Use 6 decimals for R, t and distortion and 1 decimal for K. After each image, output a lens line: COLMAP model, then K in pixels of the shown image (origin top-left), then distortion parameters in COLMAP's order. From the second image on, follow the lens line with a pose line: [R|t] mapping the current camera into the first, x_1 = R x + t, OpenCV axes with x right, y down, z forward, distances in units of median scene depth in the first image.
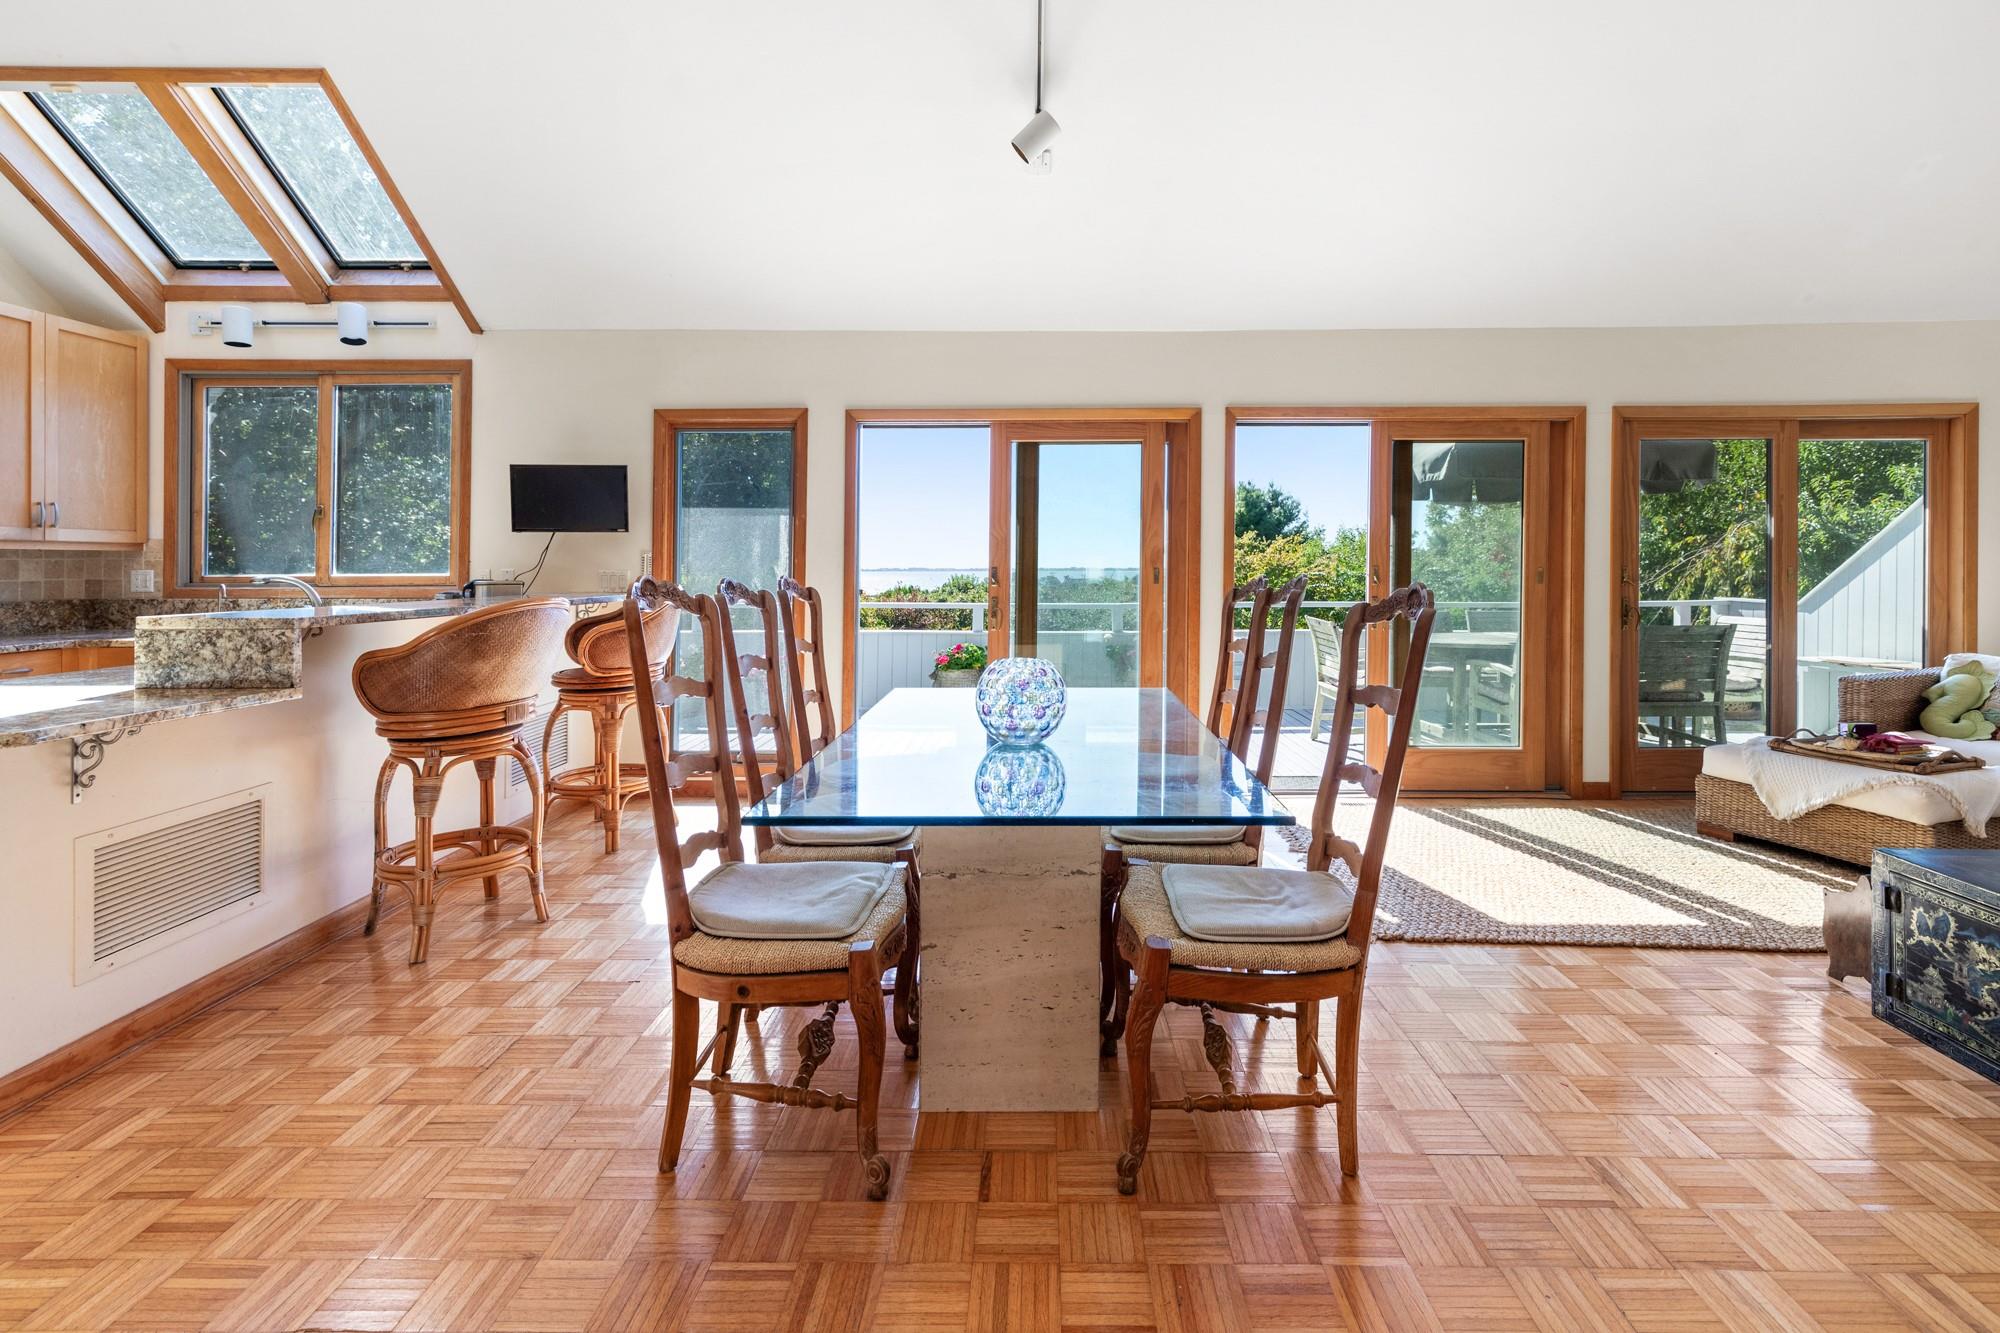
lens RADIAL K [[991.3, 0, 1033.3], [0, 991.3, 539.0], [0, 0, 1]] dist [0.004348, 0.000144]
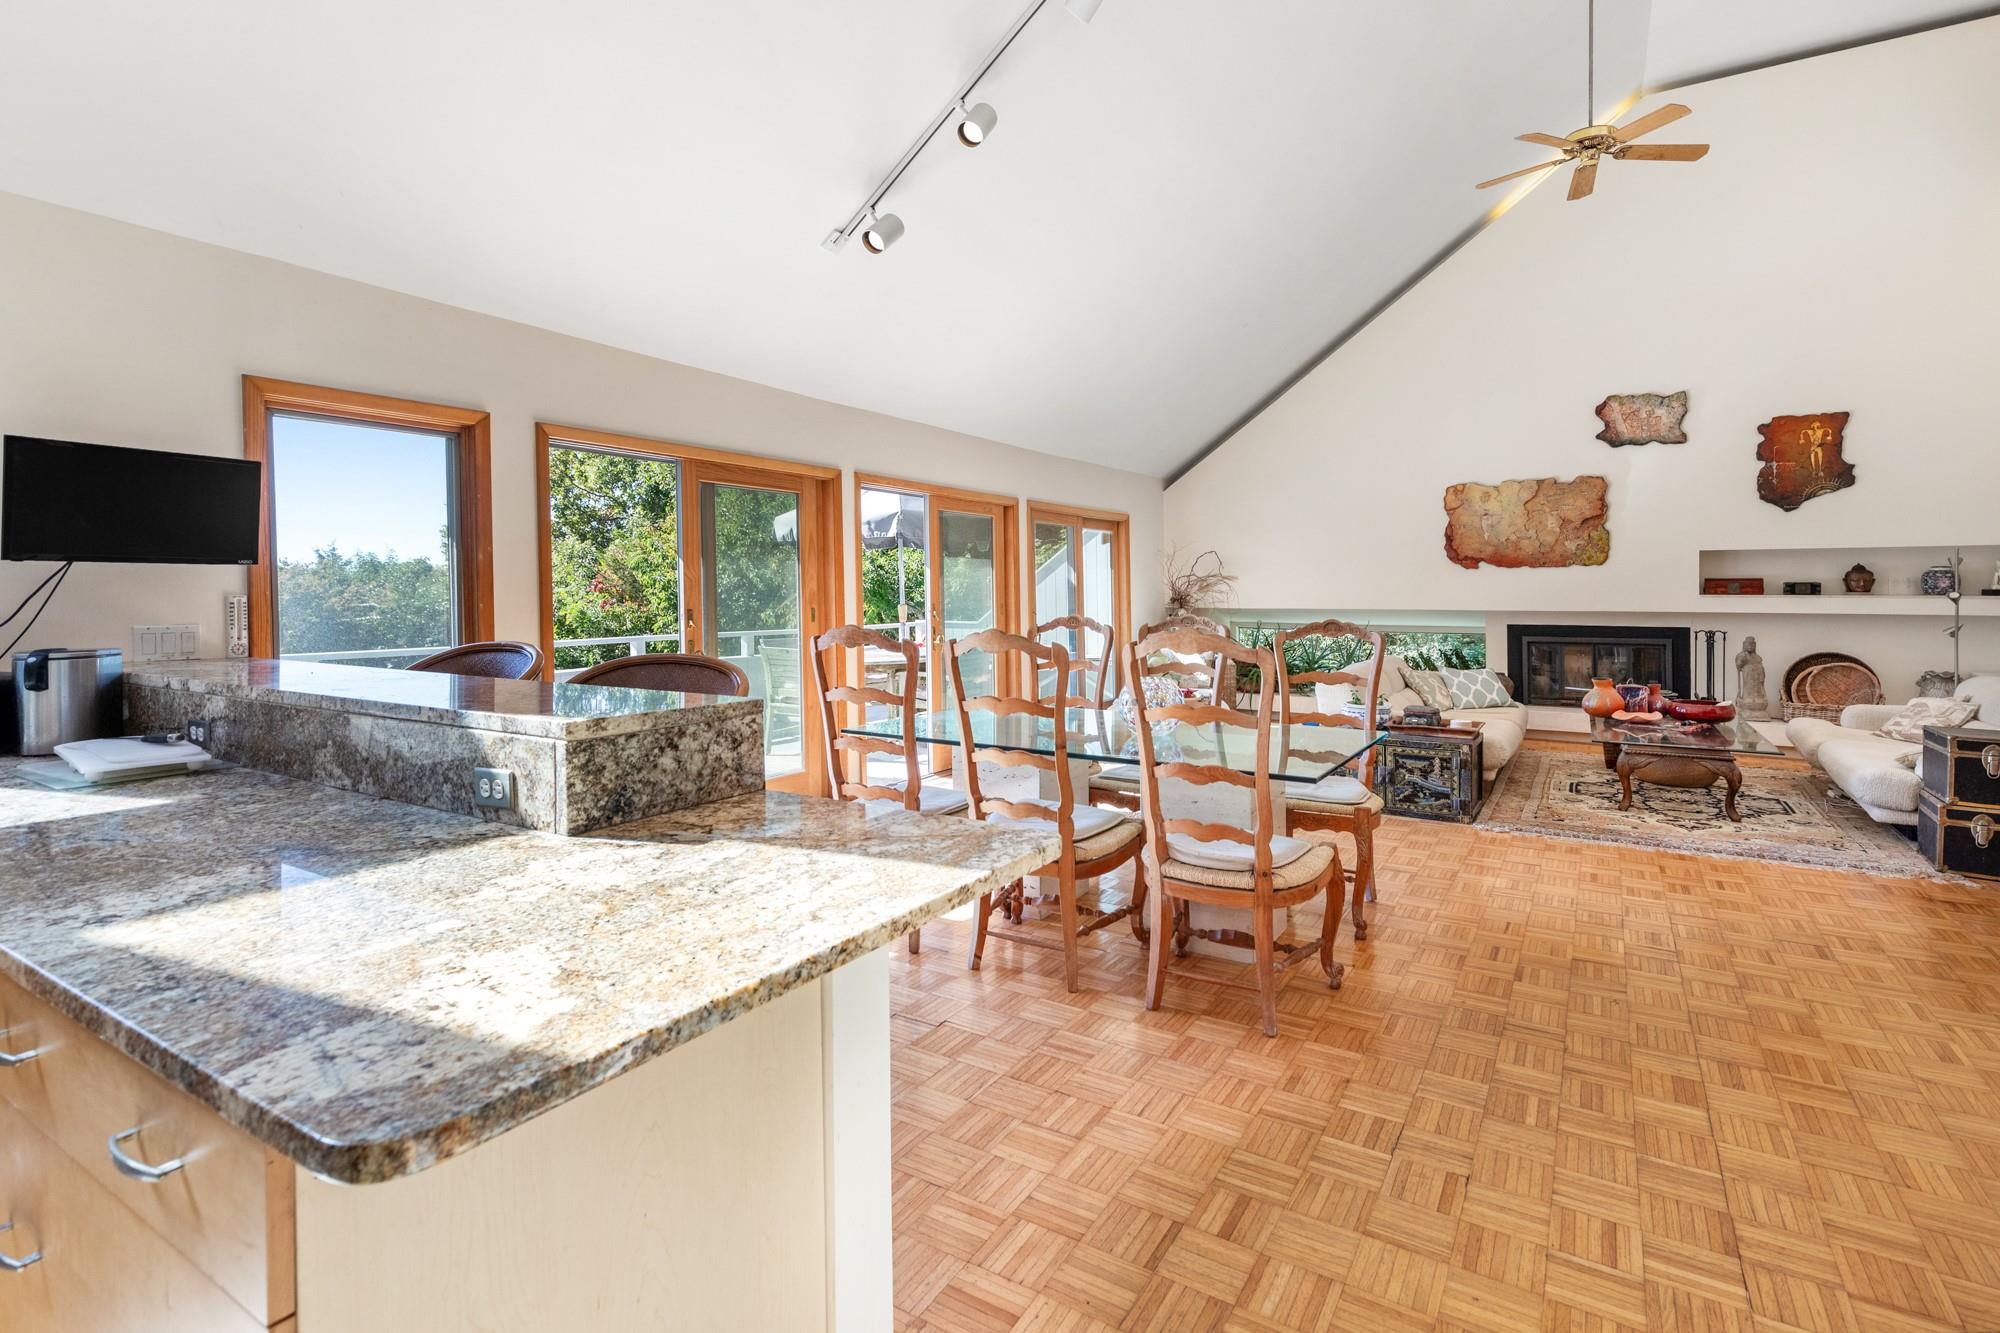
lens RADIAL K [[937.3, 0, 1057.9], [0, 937.3, 588.6], [0, 0, 1]] dist [0.001054, 0.006614]
pose [[0.486127, 0.003797, 0.873880, -0.684594], [-0.023410, 0.999688, 0.008679, -0.008700], [-0.873575, -0.024677, 0.486064, 0.246303]]
